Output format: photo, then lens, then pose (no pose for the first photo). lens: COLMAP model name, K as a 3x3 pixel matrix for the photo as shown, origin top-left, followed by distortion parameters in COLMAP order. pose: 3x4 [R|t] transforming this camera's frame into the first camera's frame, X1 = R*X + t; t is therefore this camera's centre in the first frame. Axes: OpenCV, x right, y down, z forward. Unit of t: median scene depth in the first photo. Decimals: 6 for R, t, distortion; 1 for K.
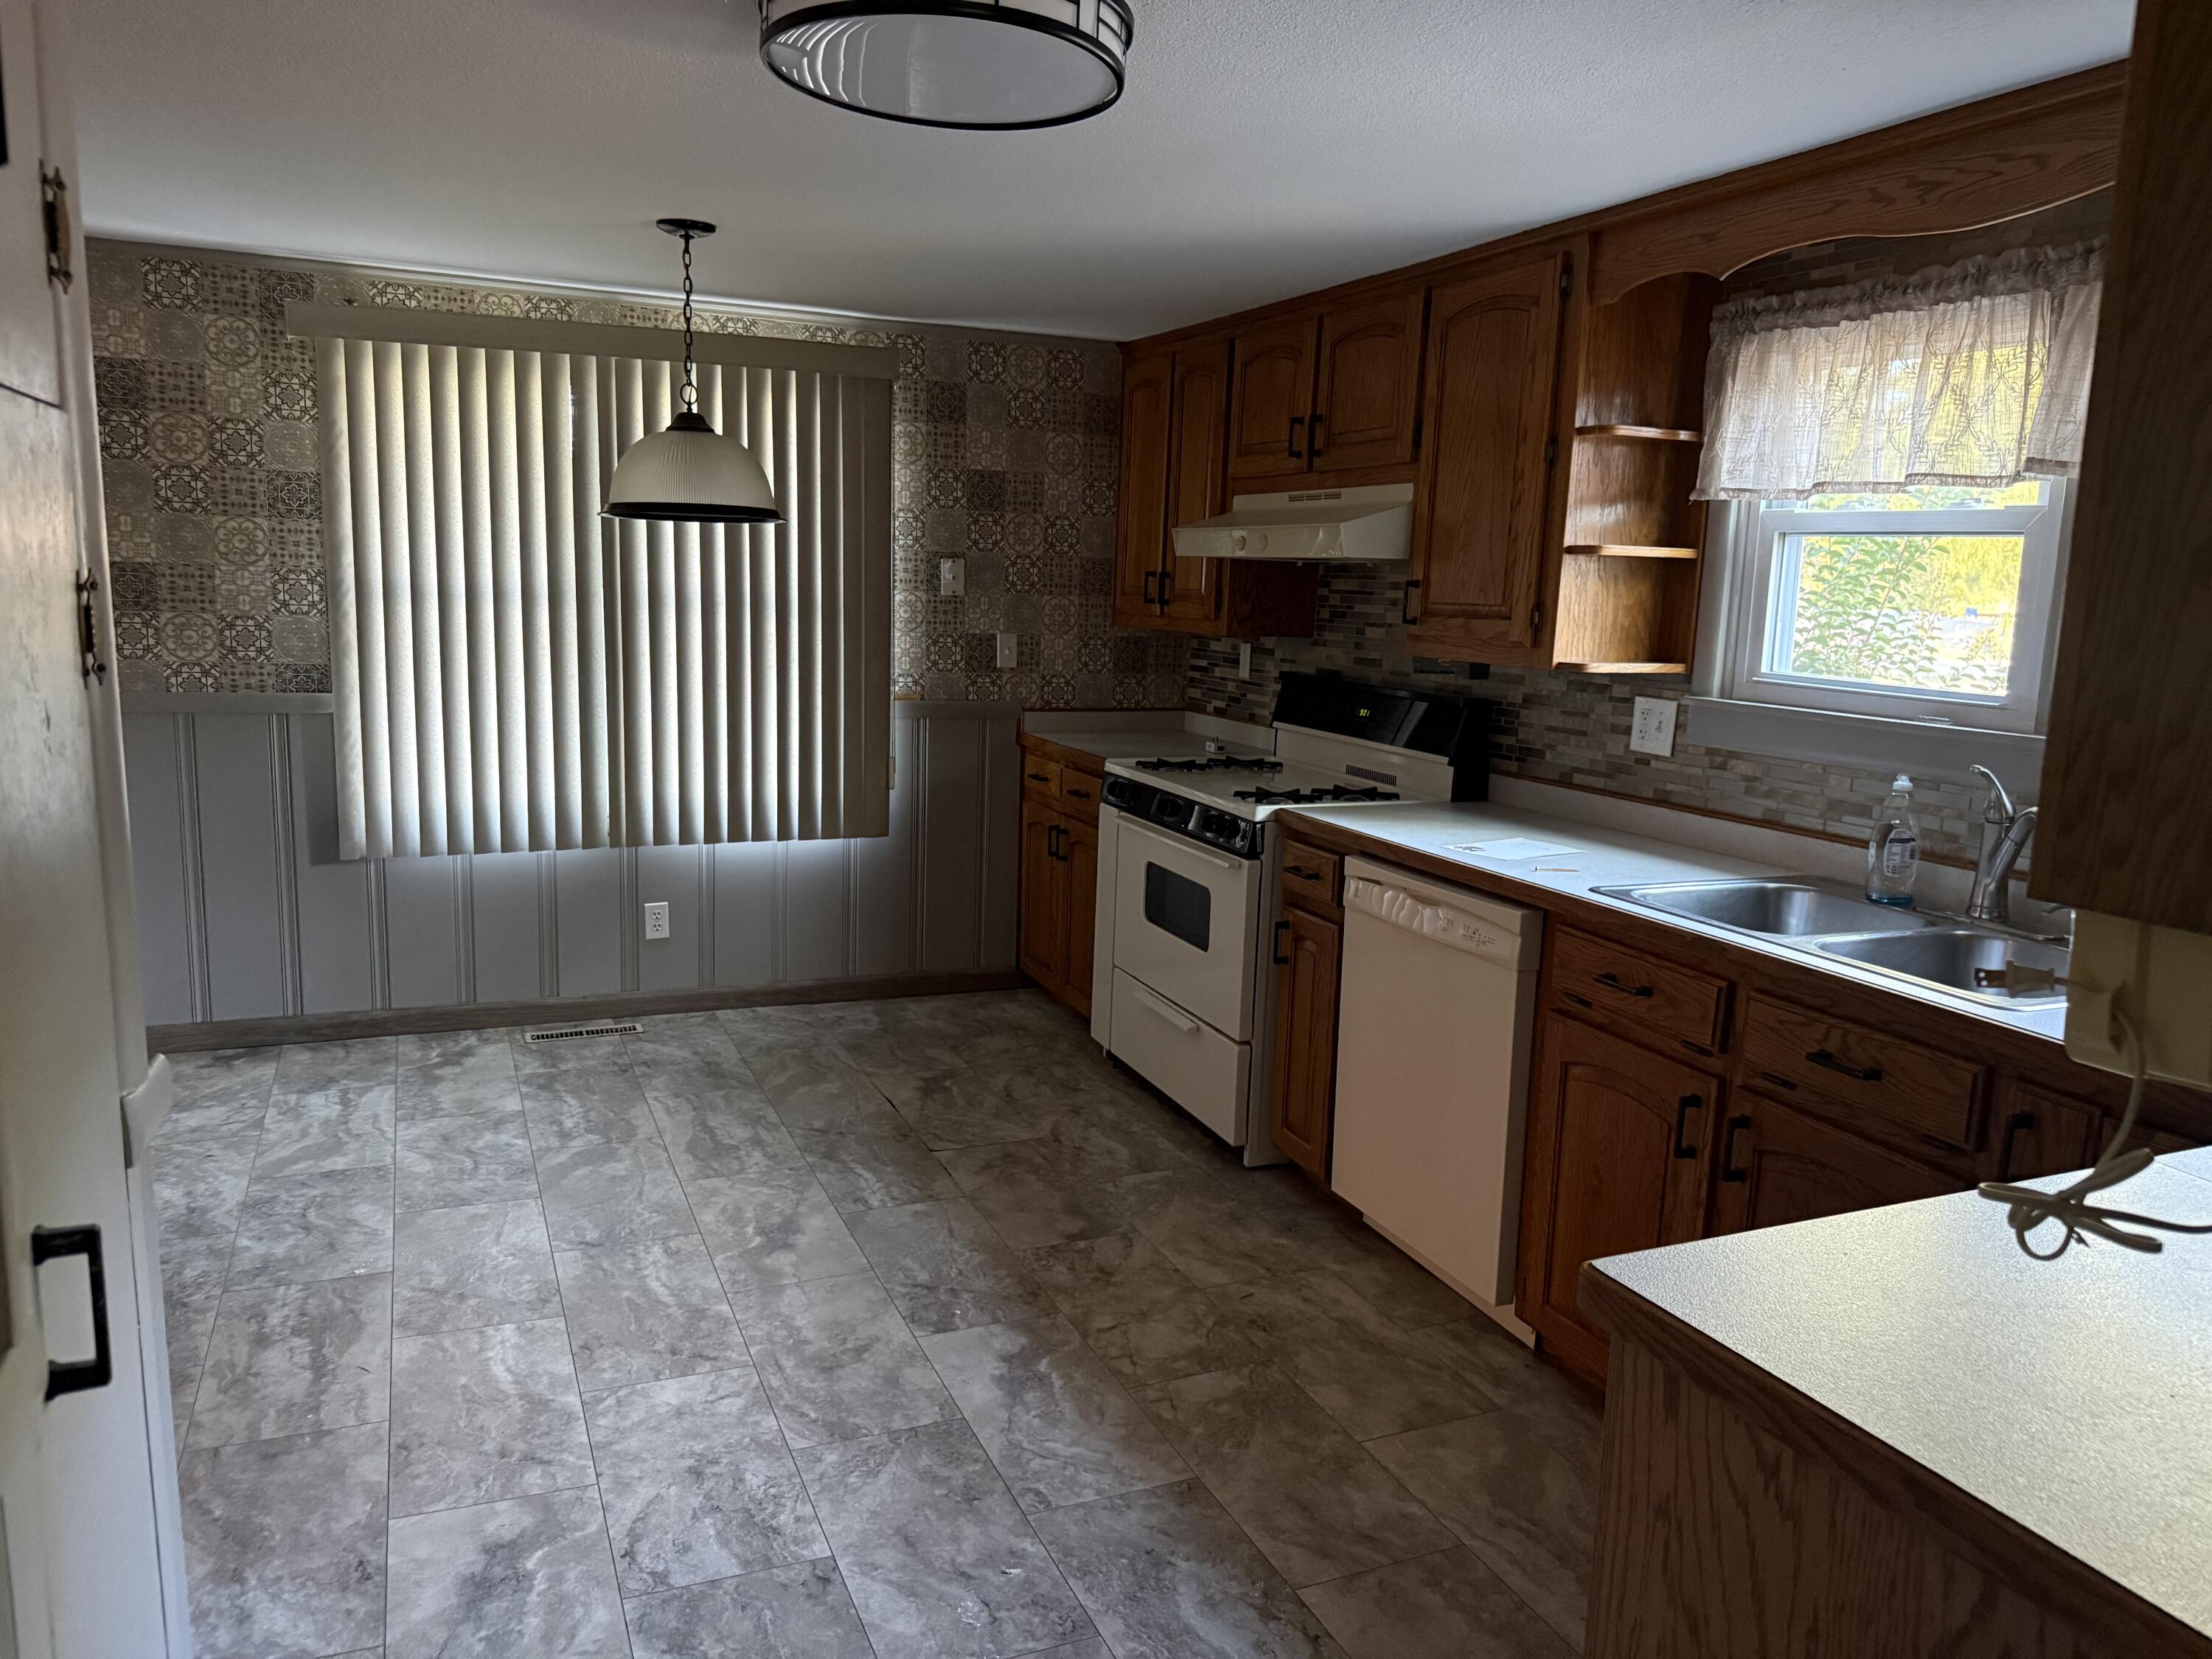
lens RADIAL K [[1557.0, 0, 1110.5], [0, 1557.0, 829.8], [0, 0, 1]] dist [0.143290, -0.181405]
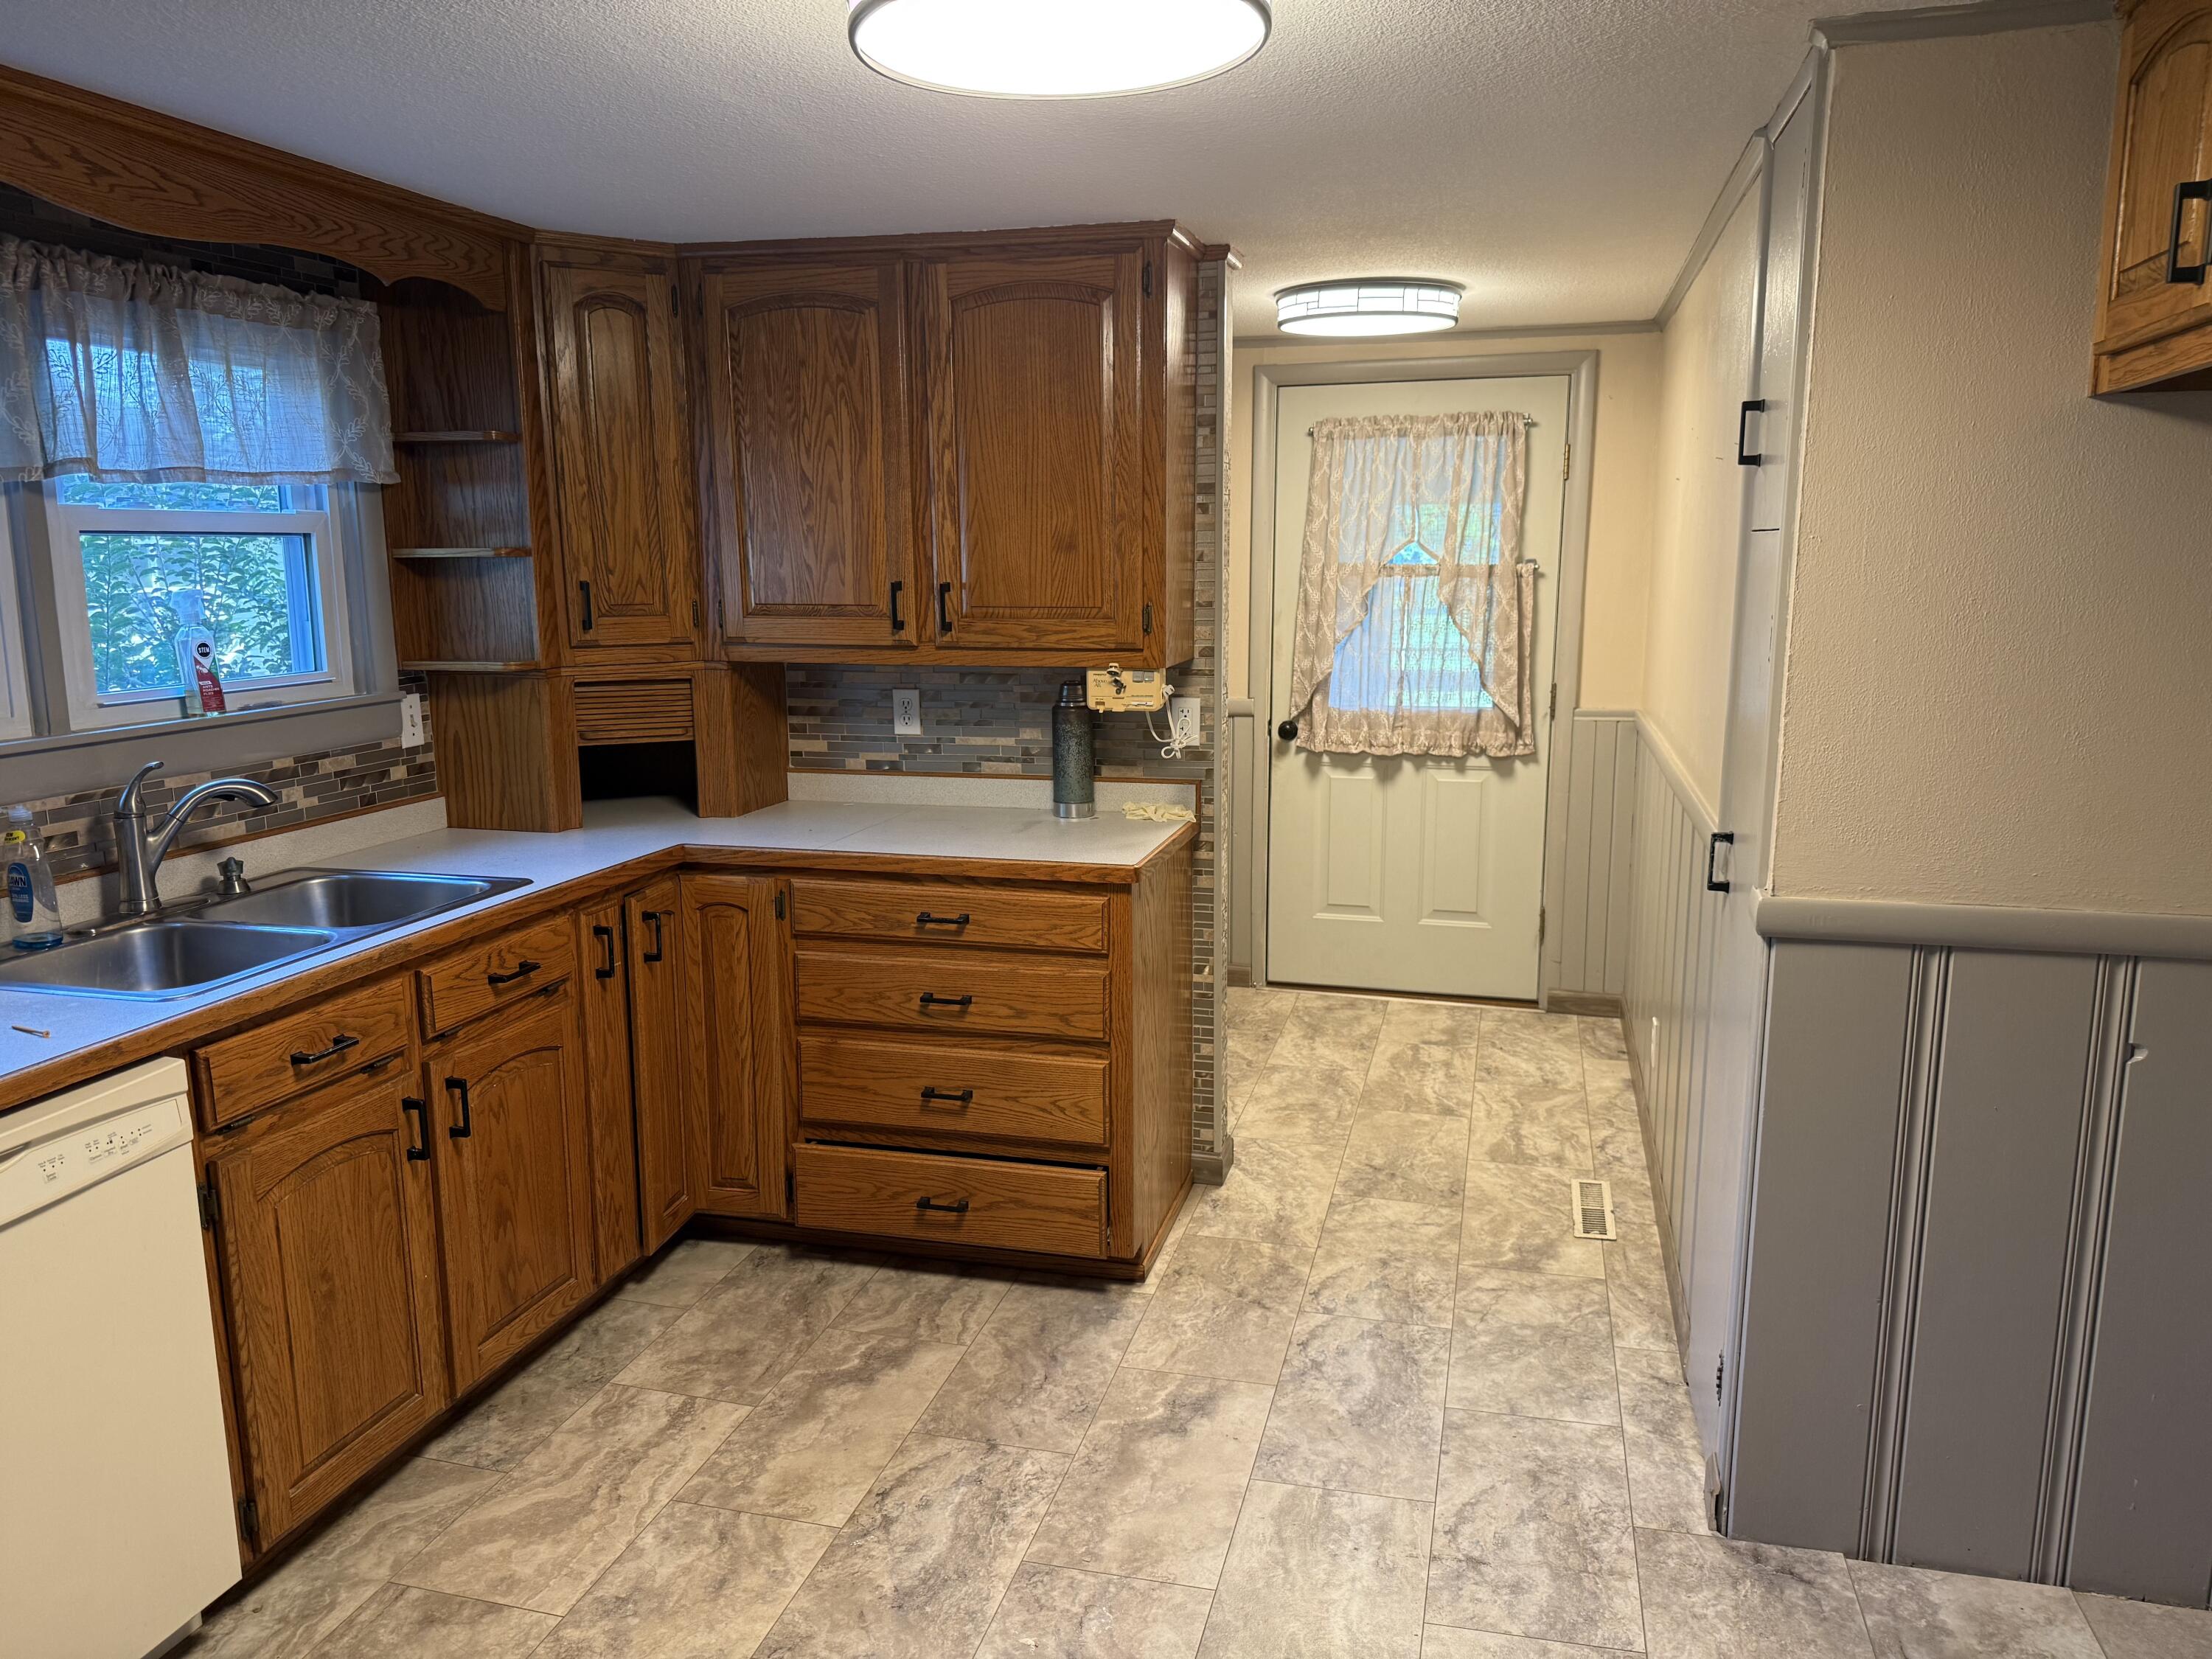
lens RADIAL K [[1564.9, 0, 1101.5], [0, 1564.9, 831.7], [0, 0, 1]] dist [0.097050, -0.138116]
pose [[-0.779732, -0.137262, 0.610882, -0.411024], [0.083222, 0.944295, 0.318403, -0.200457], [-0.620557, 0.299108, -0.724875, 1.016274]]
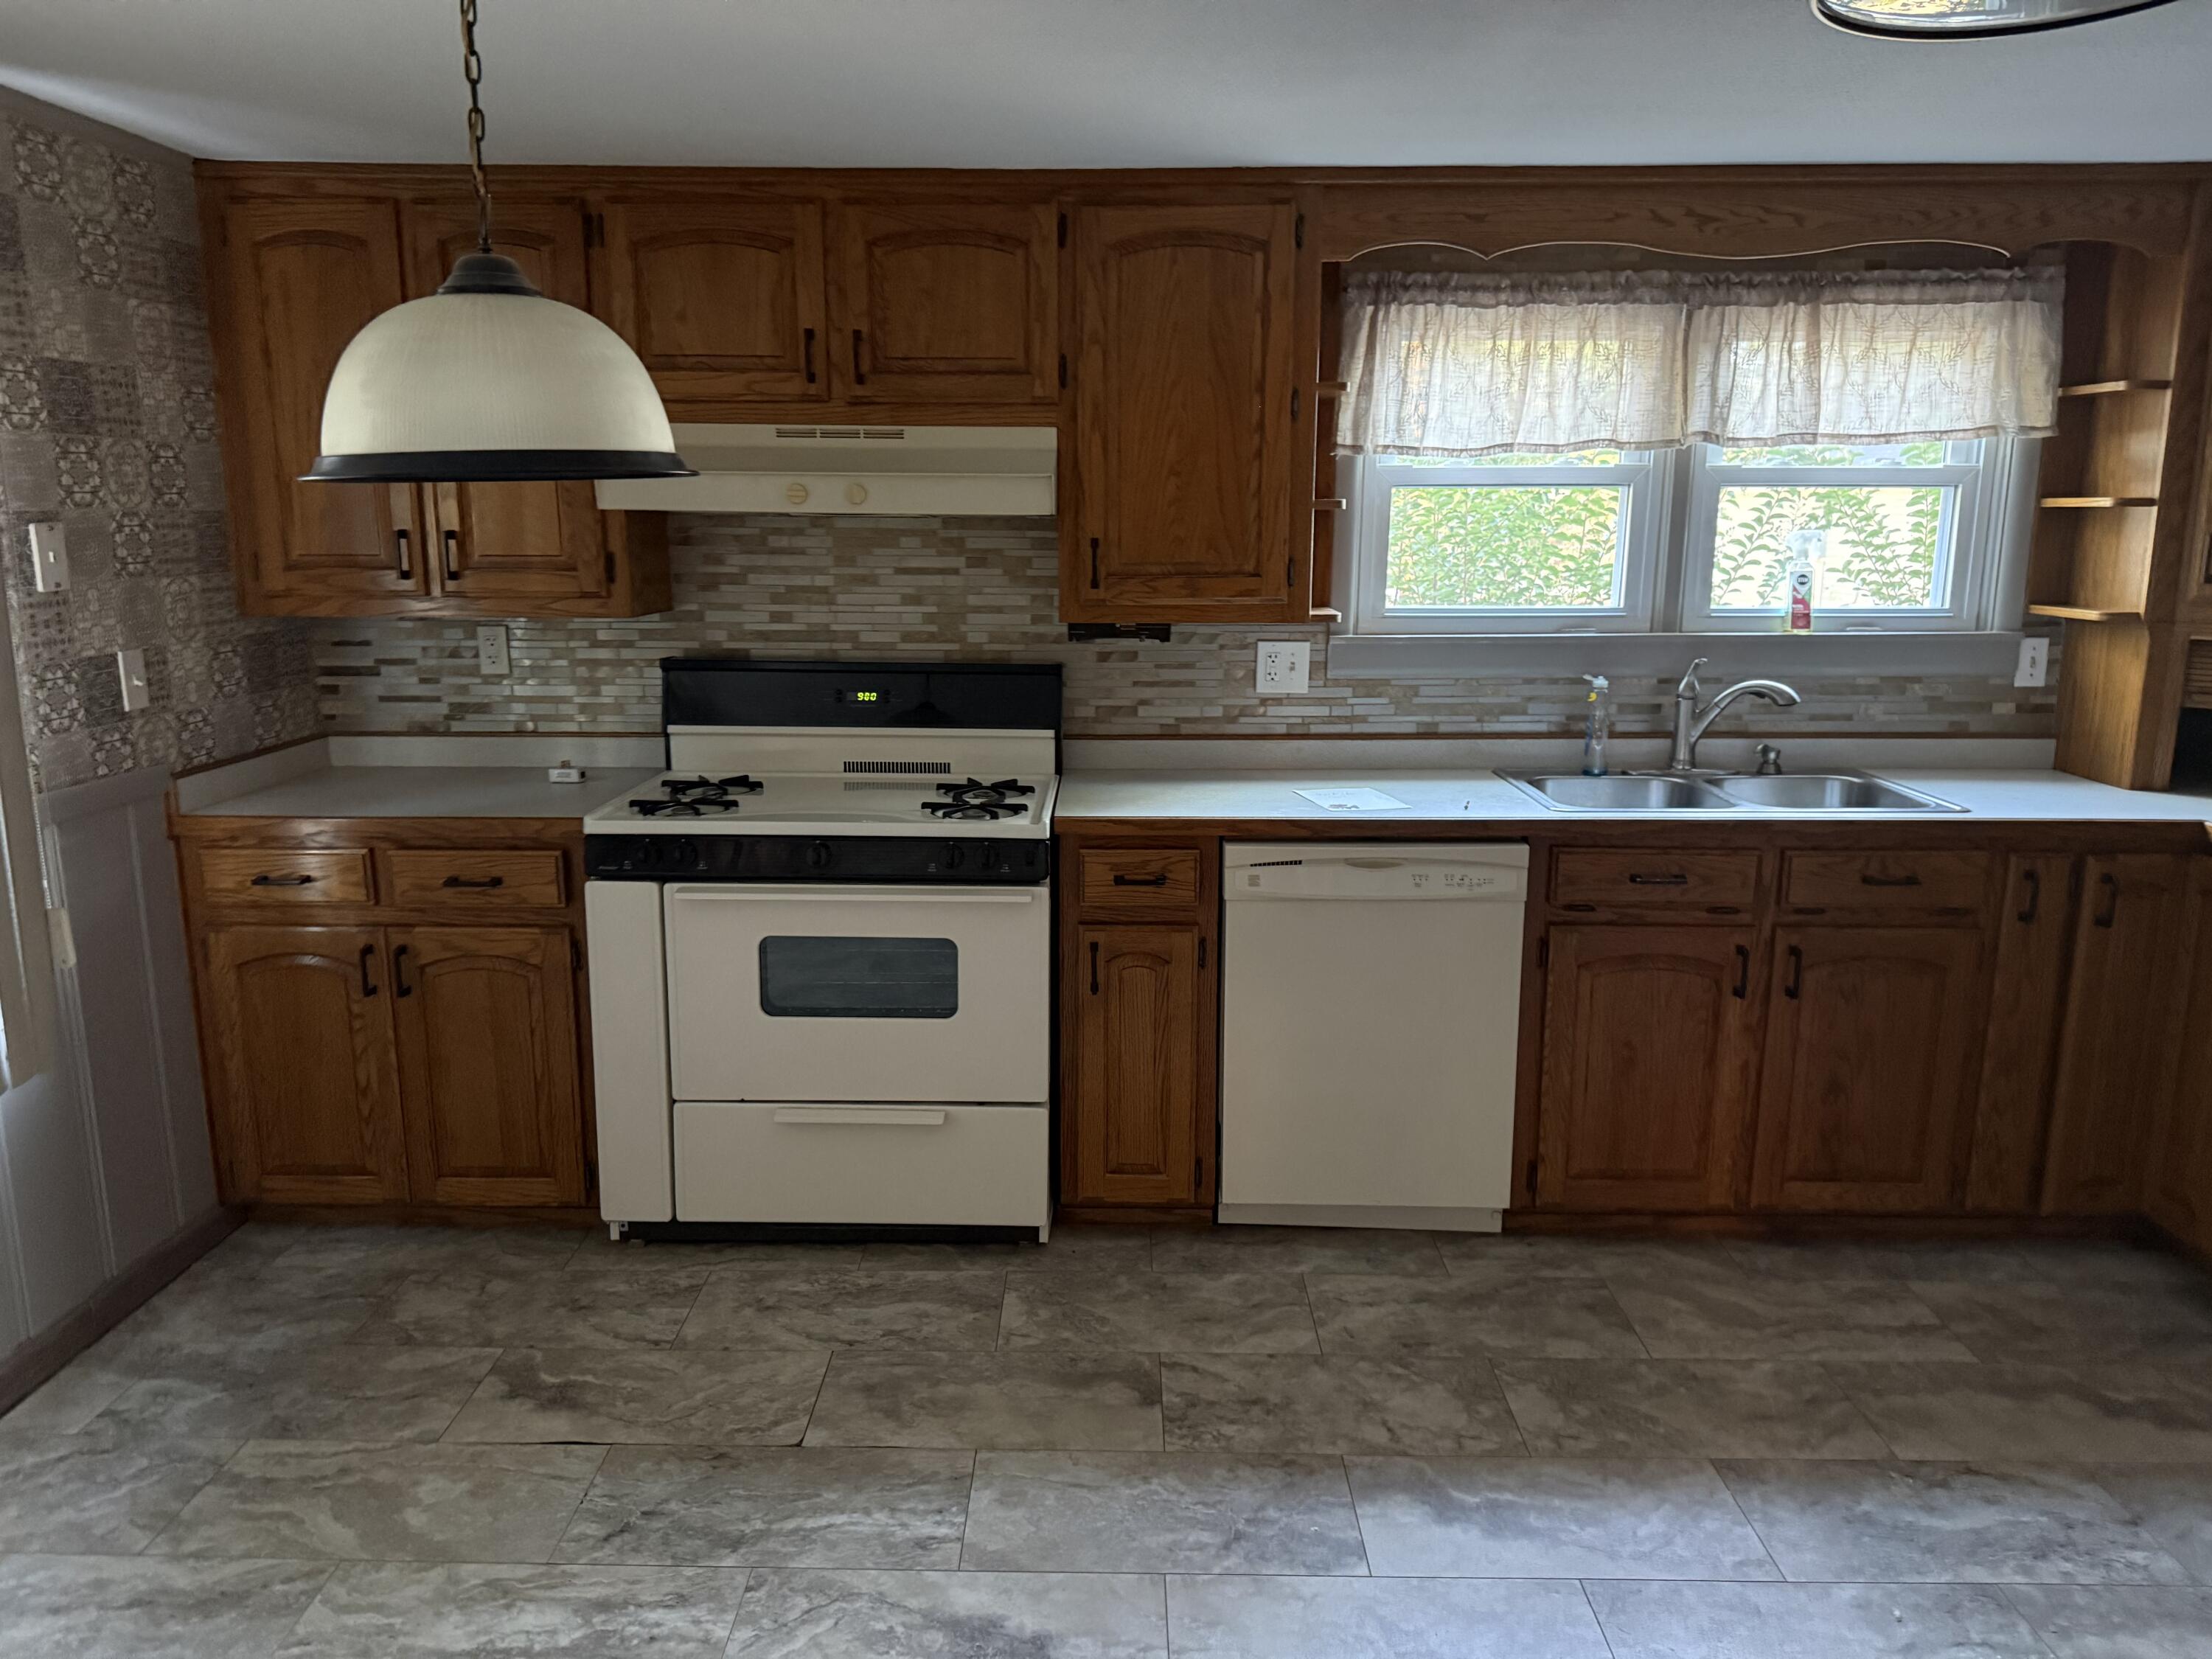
lens RADIAL K [[1564.9, 0, 1101.5], [0, 1564.9, 831.7], [0, 0, 1]] dist [0.097050, -0.138116]
pose [[0.410401, -0.213148, 0.886645, -0.665525], [0.161260, 0.973939, 0.159491, -0.144062], [-0.897533, 0.077525, 0.434078, 0.652491]]
